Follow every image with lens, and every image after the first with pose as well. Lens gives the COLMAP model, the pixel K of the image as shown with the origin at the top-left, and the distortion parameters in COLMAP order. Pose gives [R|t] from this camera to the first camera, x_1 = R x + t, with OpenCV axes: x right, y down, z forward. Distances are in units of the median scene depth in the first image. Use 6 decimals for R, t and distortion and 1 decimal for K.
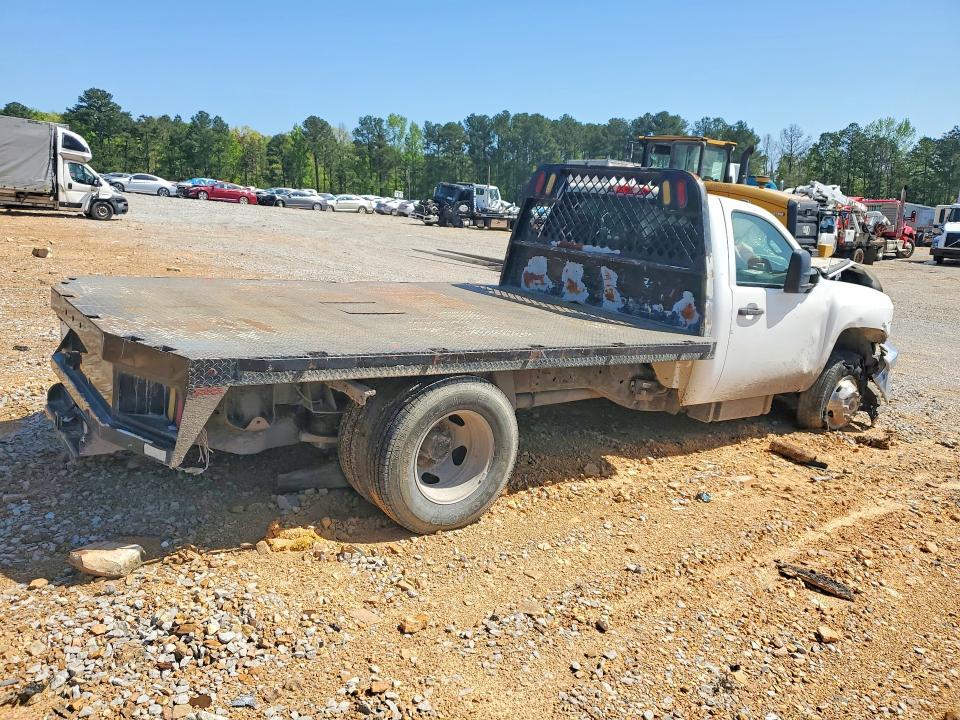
lens RADIAL K [[673.6, 0, 477.3], [0, 673.6, 357.7], [0, 0, 1]] dist [0.141812, -0.148497]
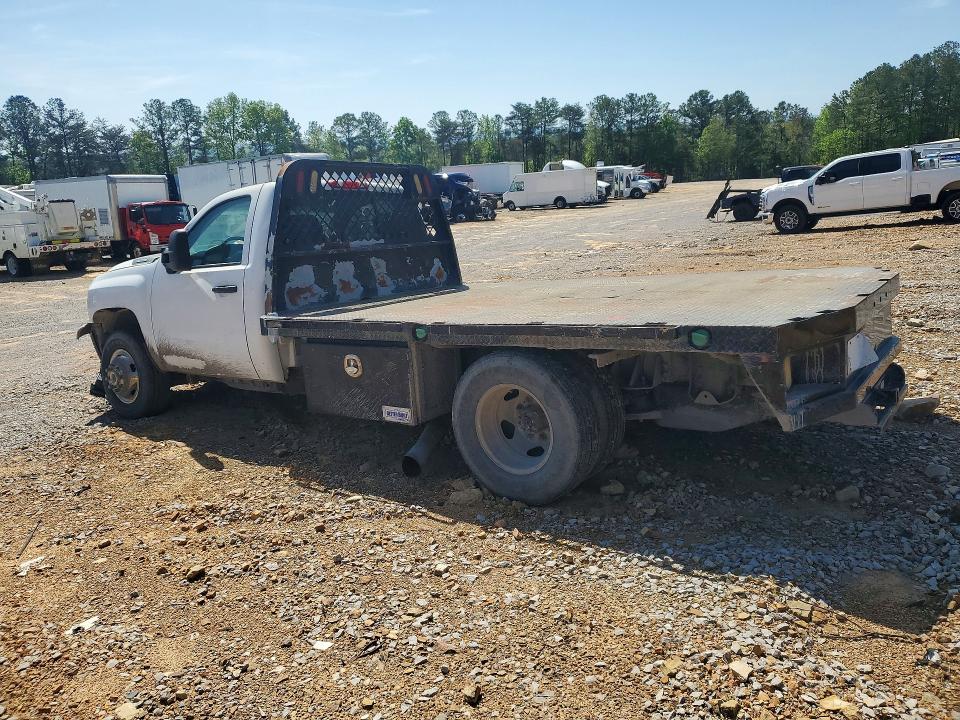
lens RADIAL K [[707.7, 0, 485.7], [0, 707.7, 362.6], [0, 0, 1]] dist [0.047753, -0.070128]
pose [[-0.315901, -0.232083, 0.919970, -0.926873], [0.265803, 0.909147, 0.320625, -0.294287], [-0.910799, 0.345817, -0.225512, 1.151425]]
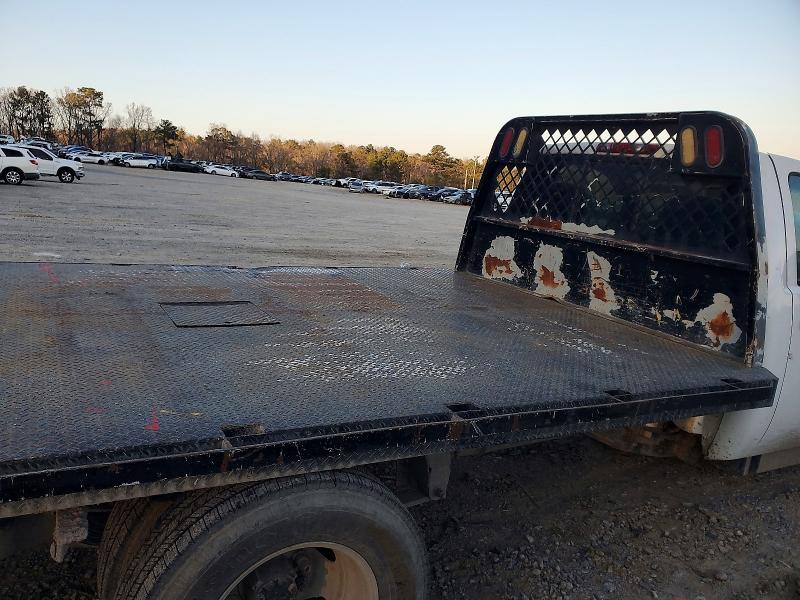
lens RADIAL K [[601.6, 0, 400.0], [0, 601.6, 300.0], [0, 0, 1]] dist [0.006938, 0.005201]
pose [[0.993109, 0.021612, -0.115182, 0.059478], [-0.025746, 0.999072, -0.034524, -0.056038], [0.114329, 0.037252, 0.992744, 0.342948]]
